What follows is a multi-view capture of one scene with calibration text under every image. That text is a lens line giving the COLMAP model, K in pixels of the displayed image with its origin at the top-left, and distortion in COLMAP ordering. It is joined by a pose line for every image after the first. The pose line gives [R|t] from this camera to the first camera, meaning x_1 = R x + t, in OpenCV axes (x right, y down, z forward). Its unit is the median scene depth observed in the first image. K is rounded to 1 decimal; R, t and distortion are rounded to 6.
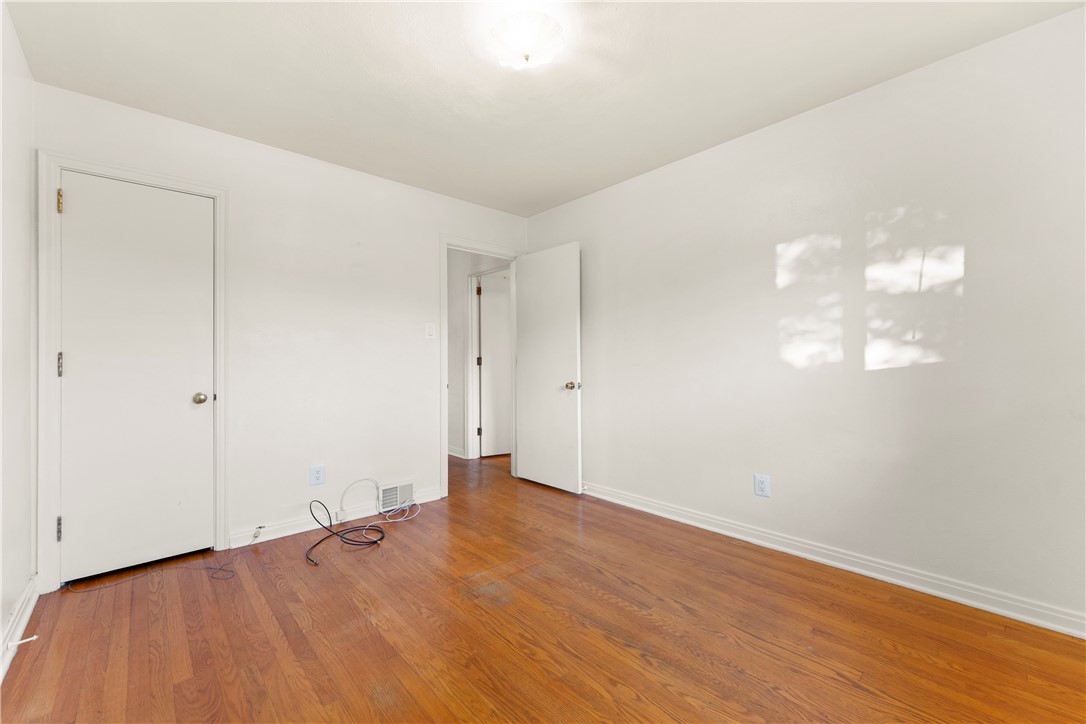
lens RADIAL K [[445.5, 0, 543.2], [0, 445.5, 363.4], [0, 0, 1]] dist [0.001249, -0.000124]
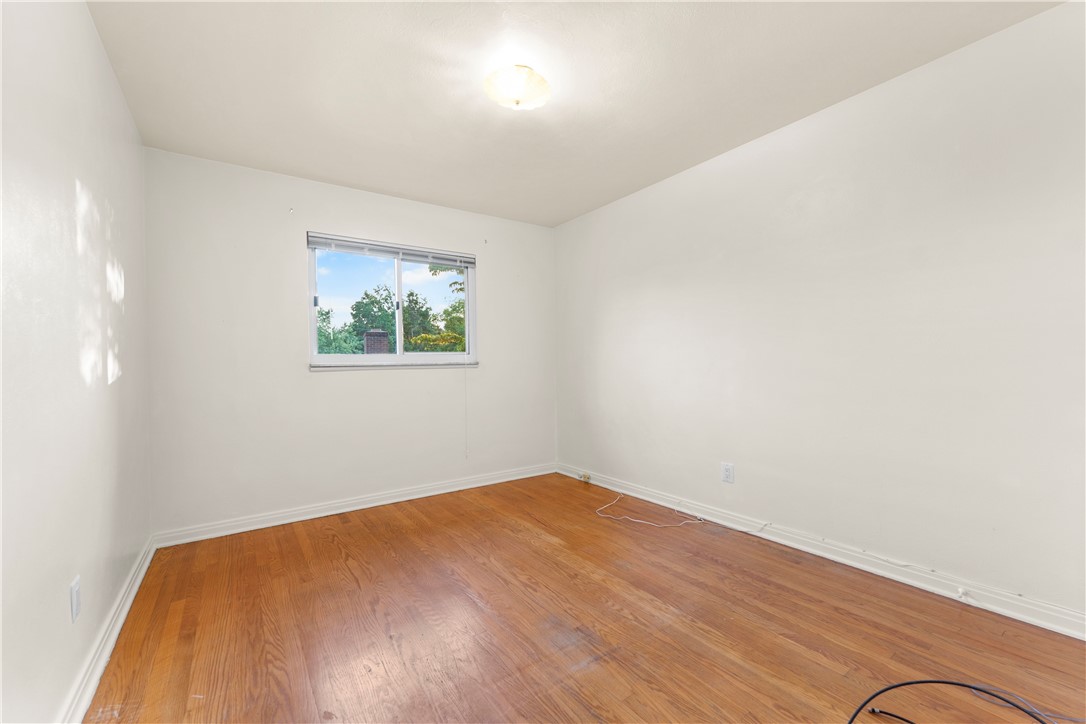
lens RADIAL K [[445.5, 0, 545.0], [0, 445.5, 361.7], [0, 0, 1]] dist [0.001249, -0.000124]
pose [[-0.991636, 0.026683, 0.126277, -0.230056], [0.026898, 0.999638, -0.000004, -0.007404], [-0.126231, 0.003392, -0.991995, 2.068276]]
